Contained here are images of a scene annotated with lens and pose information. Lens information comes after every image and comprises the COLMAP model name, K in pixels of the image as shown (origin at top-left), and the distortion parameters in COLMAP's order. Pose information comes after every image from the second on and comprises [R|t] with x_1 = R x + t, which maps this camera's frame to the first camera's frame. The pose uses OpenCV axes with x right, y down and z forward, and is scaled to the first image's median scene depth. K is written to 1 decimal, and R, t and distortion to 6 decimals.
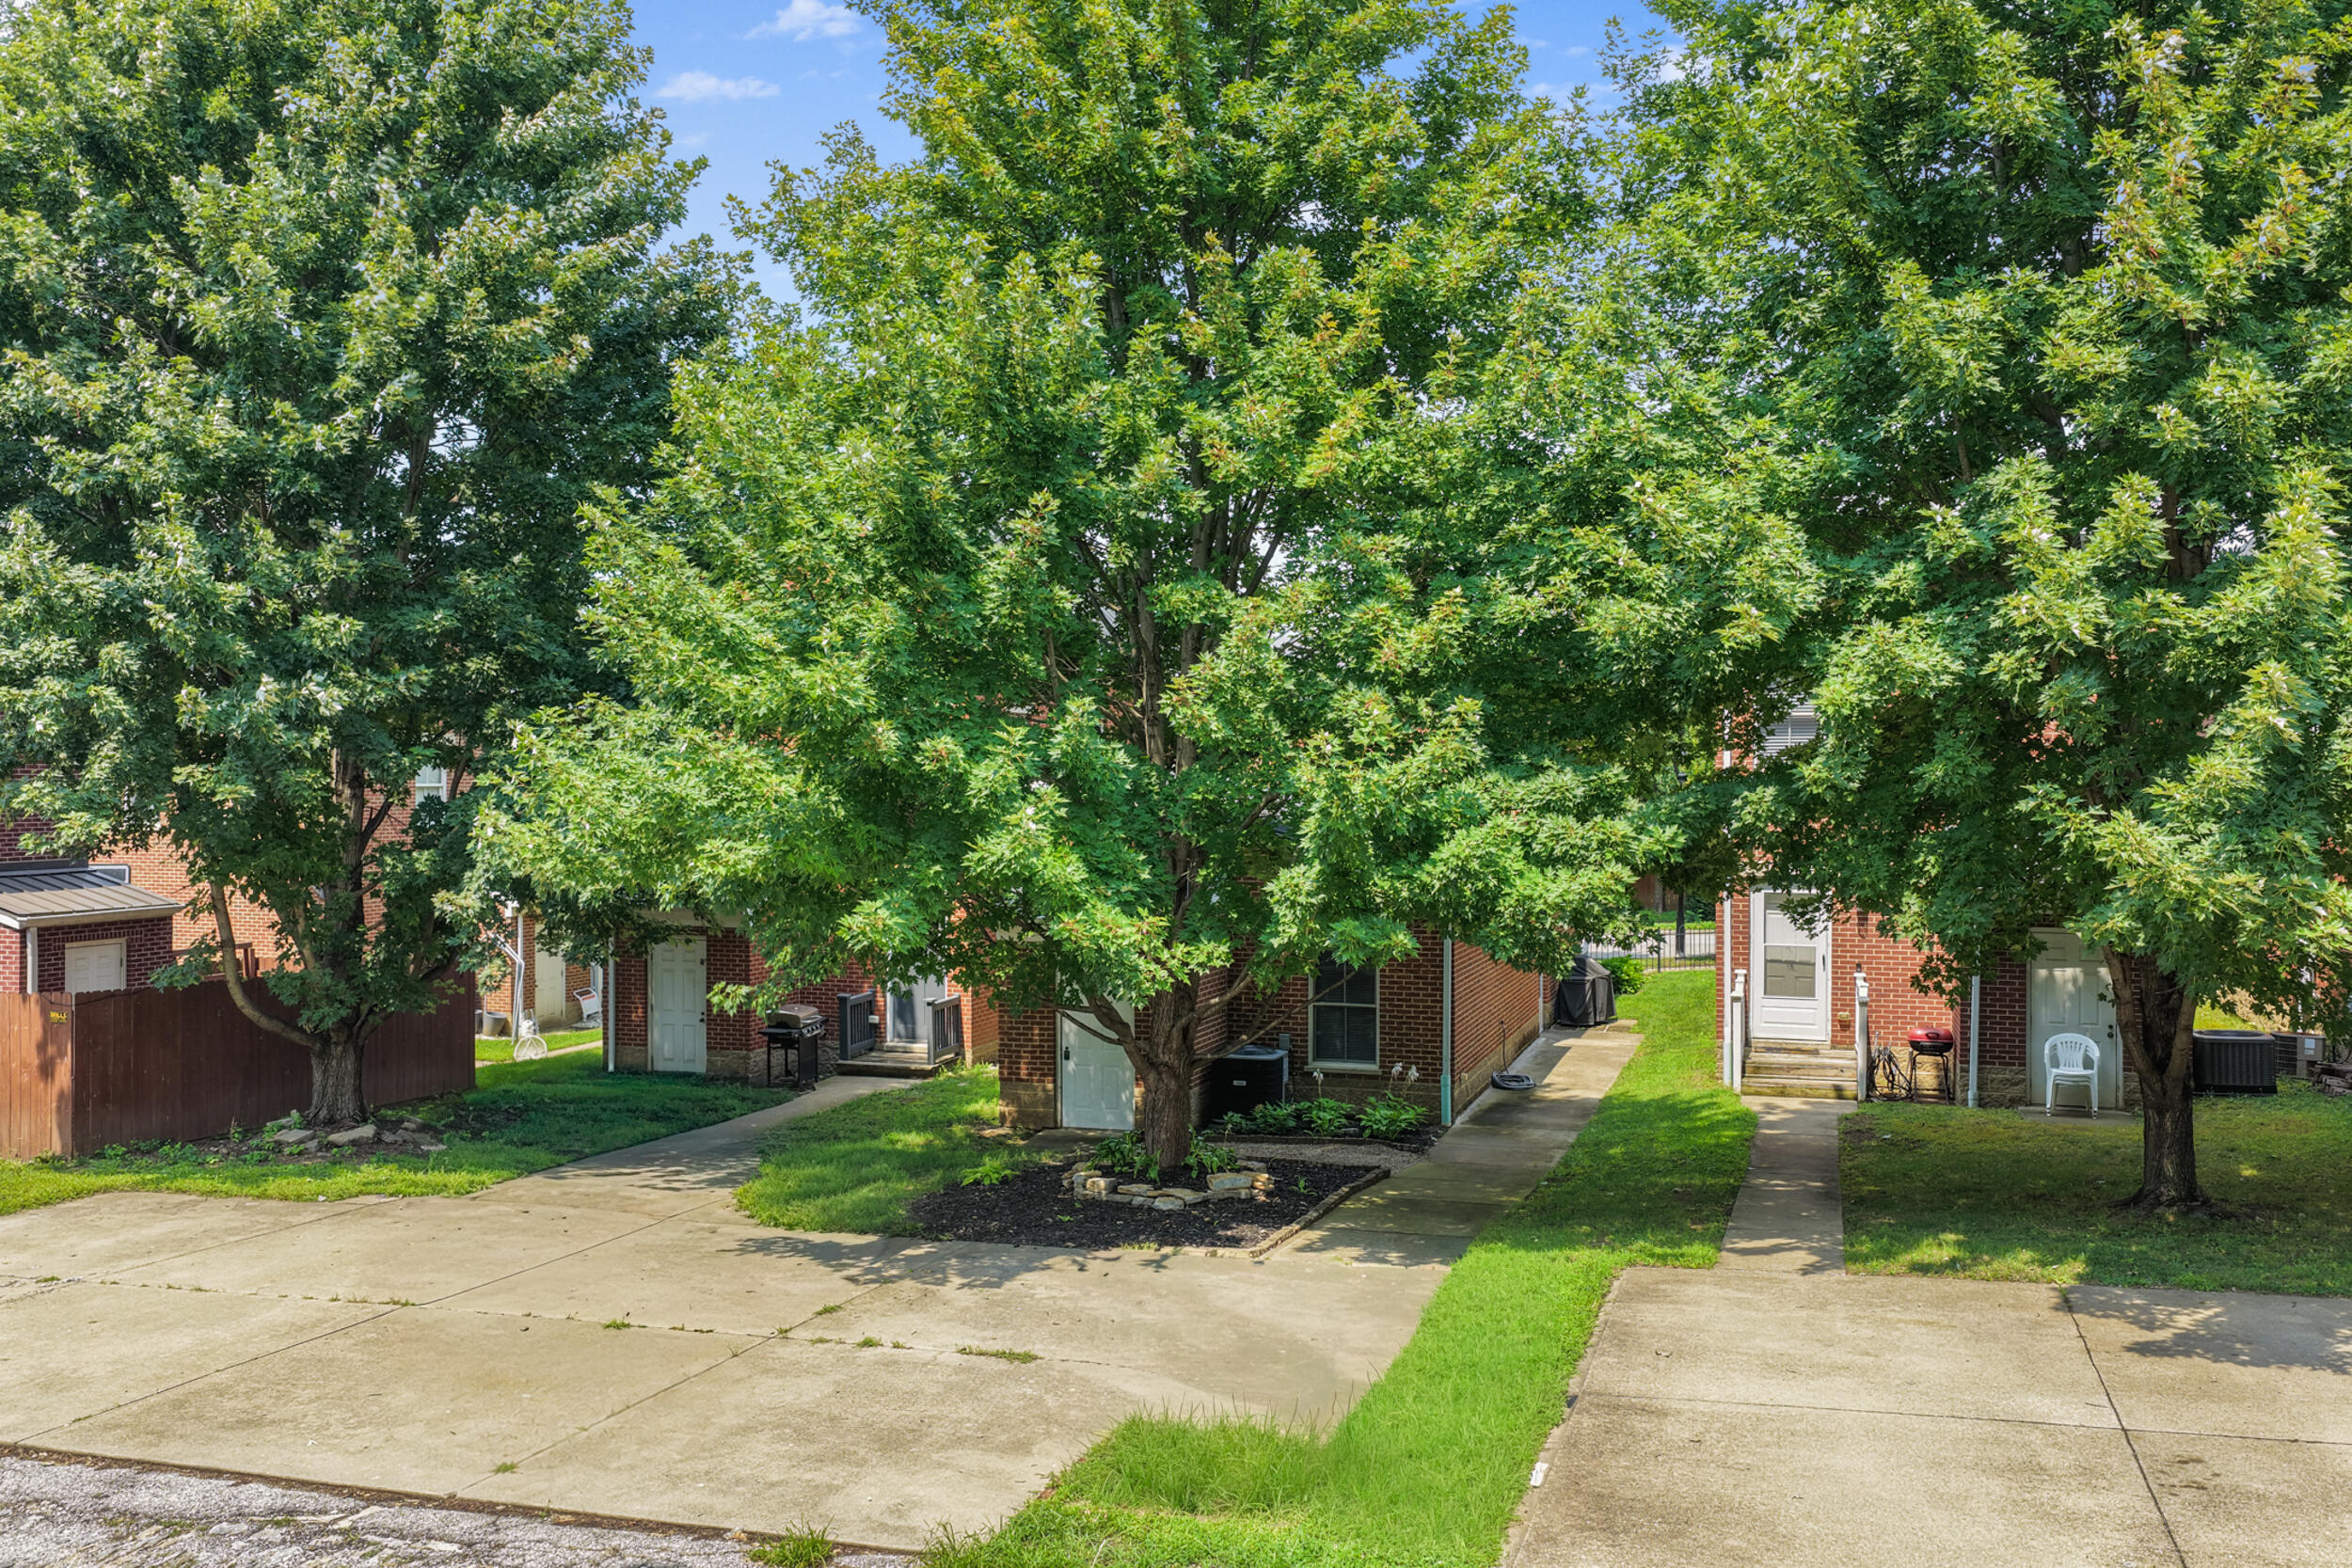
lens RADIAL K [[1964.0, 0, 1176.0], [0, 1964.0, 784.0], [0, 0, 1]] dist [-0.005139, 0.014868]
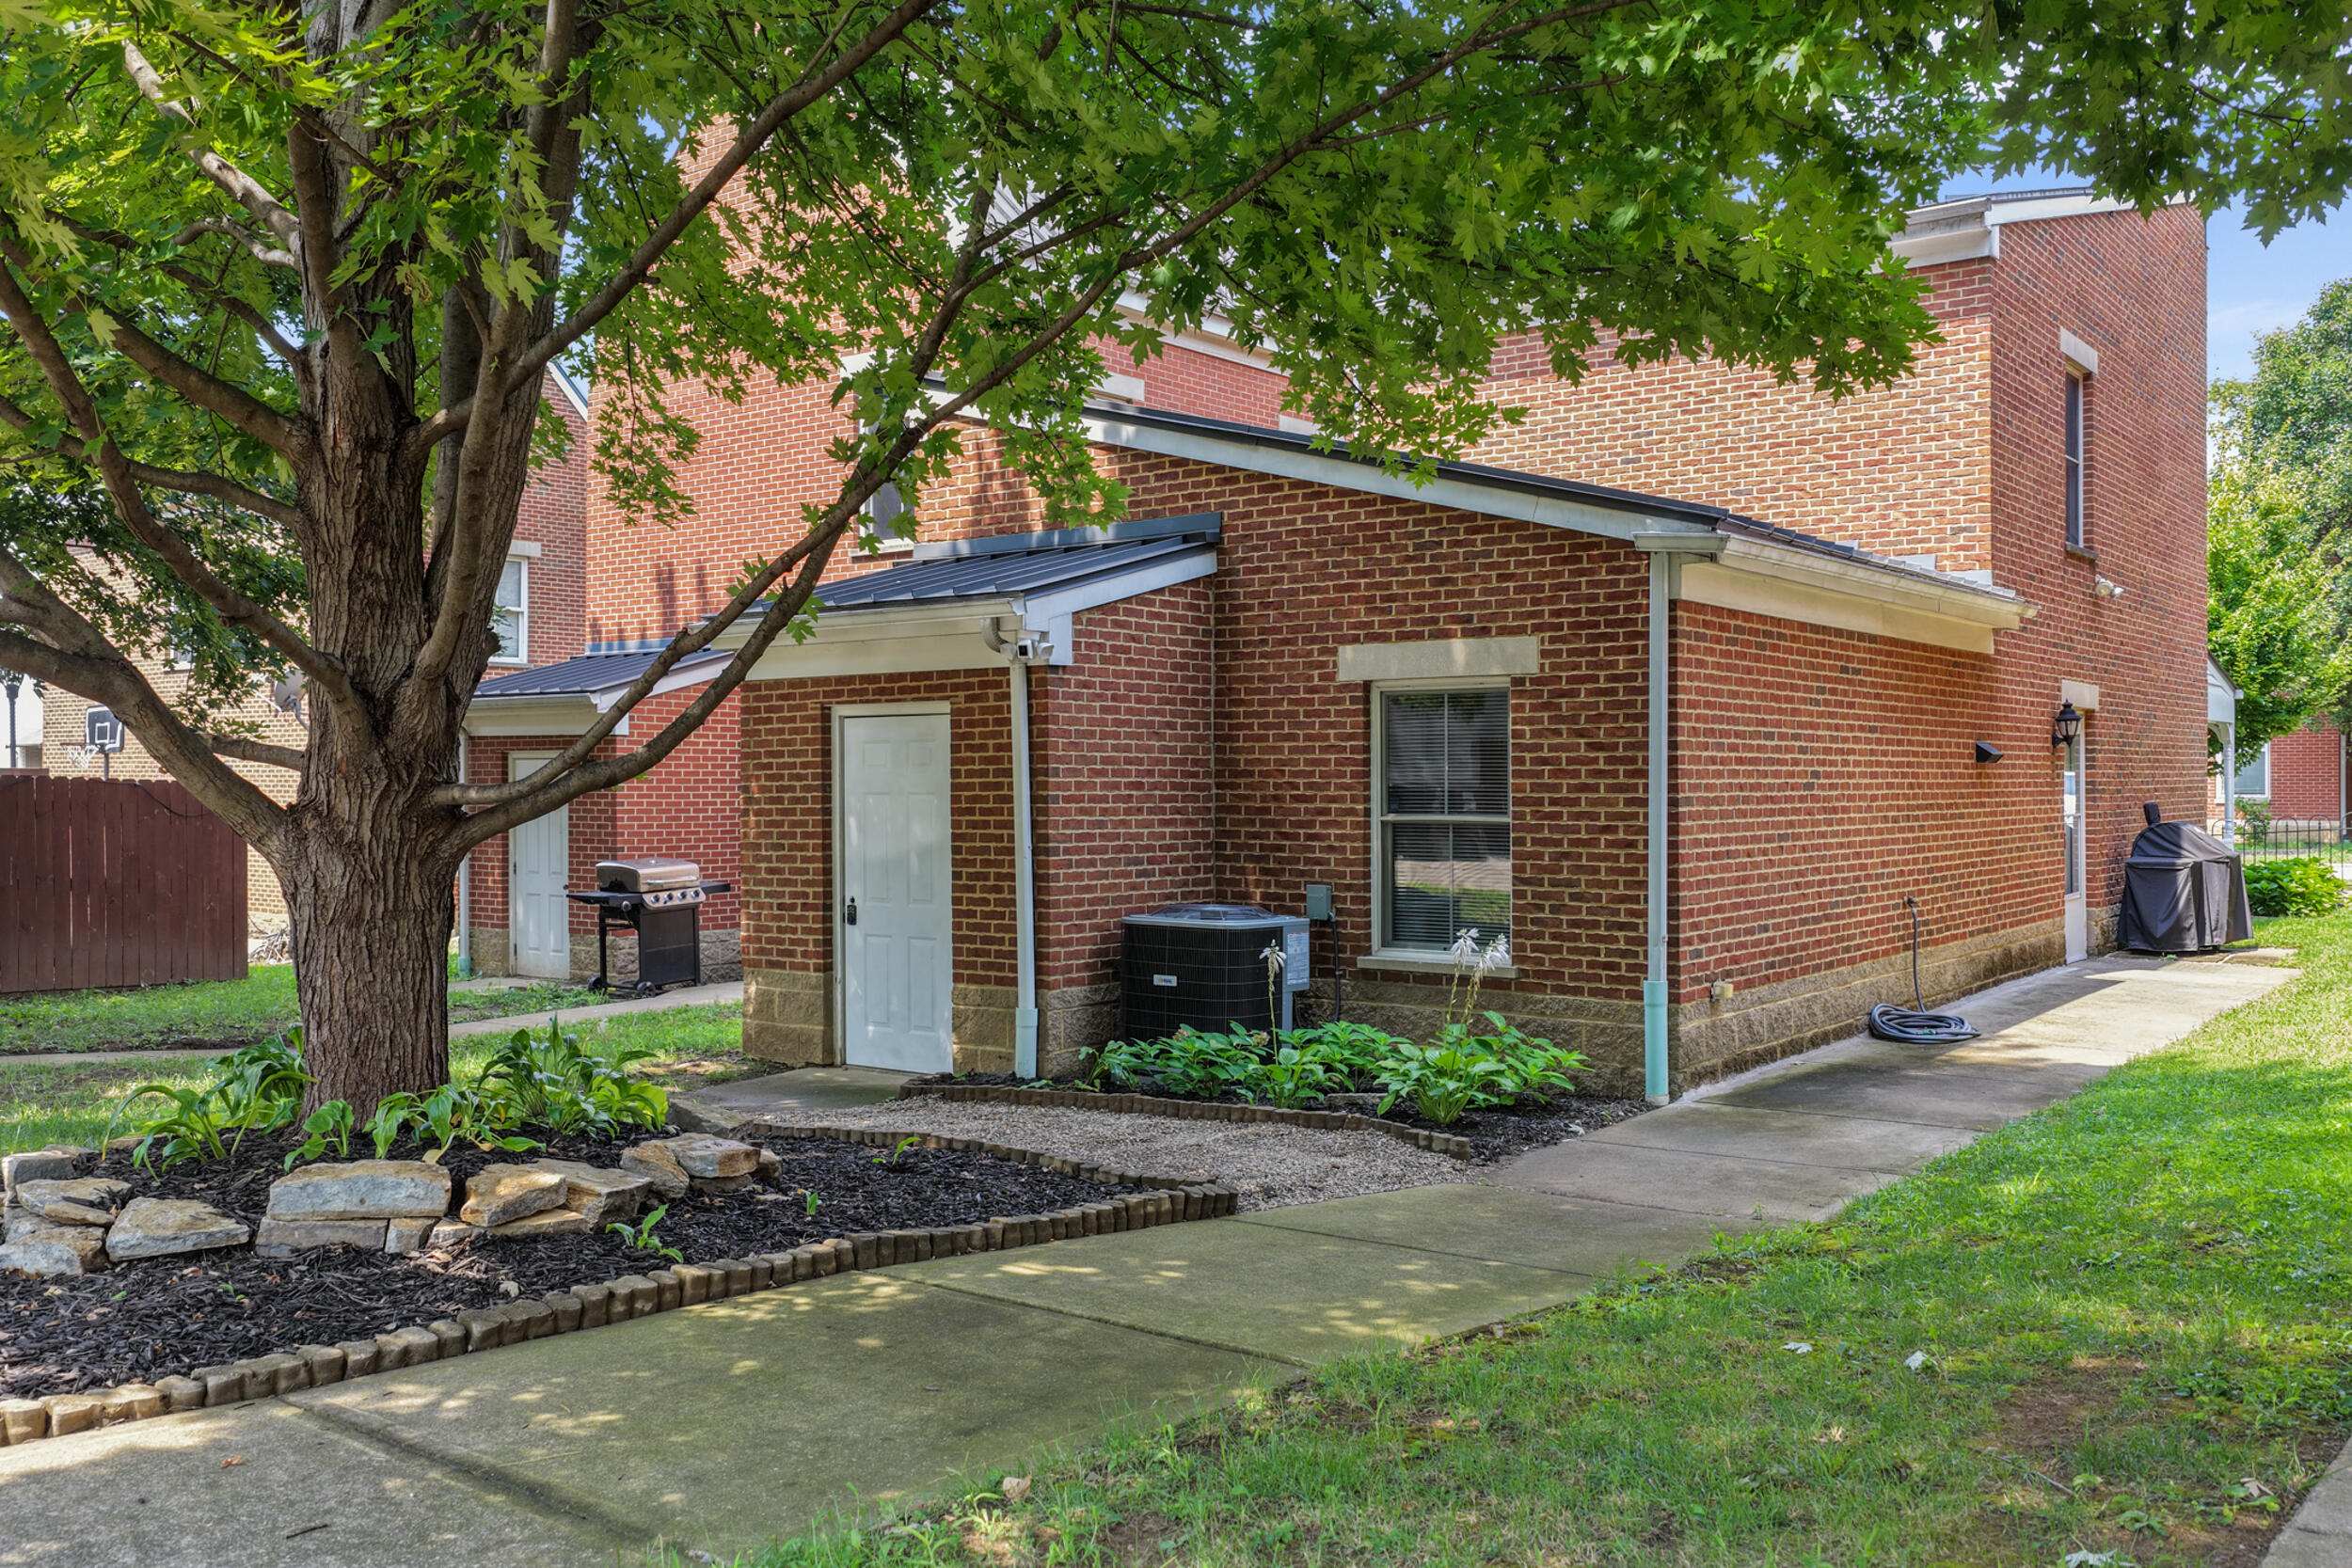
lens RADIAL K [[1964.0, 0, 1176.0], [0, 1964.0, 784.0], [0, 0, 1]] dist [-0.005139, 0.014868]
pose [[0.942383, -0.001755, -0.334530, 0.155078], [0.001343, 0.999998, -0.001463, 0.092361], [0.334532, 0.000929, 0.942384, 0.496569]]
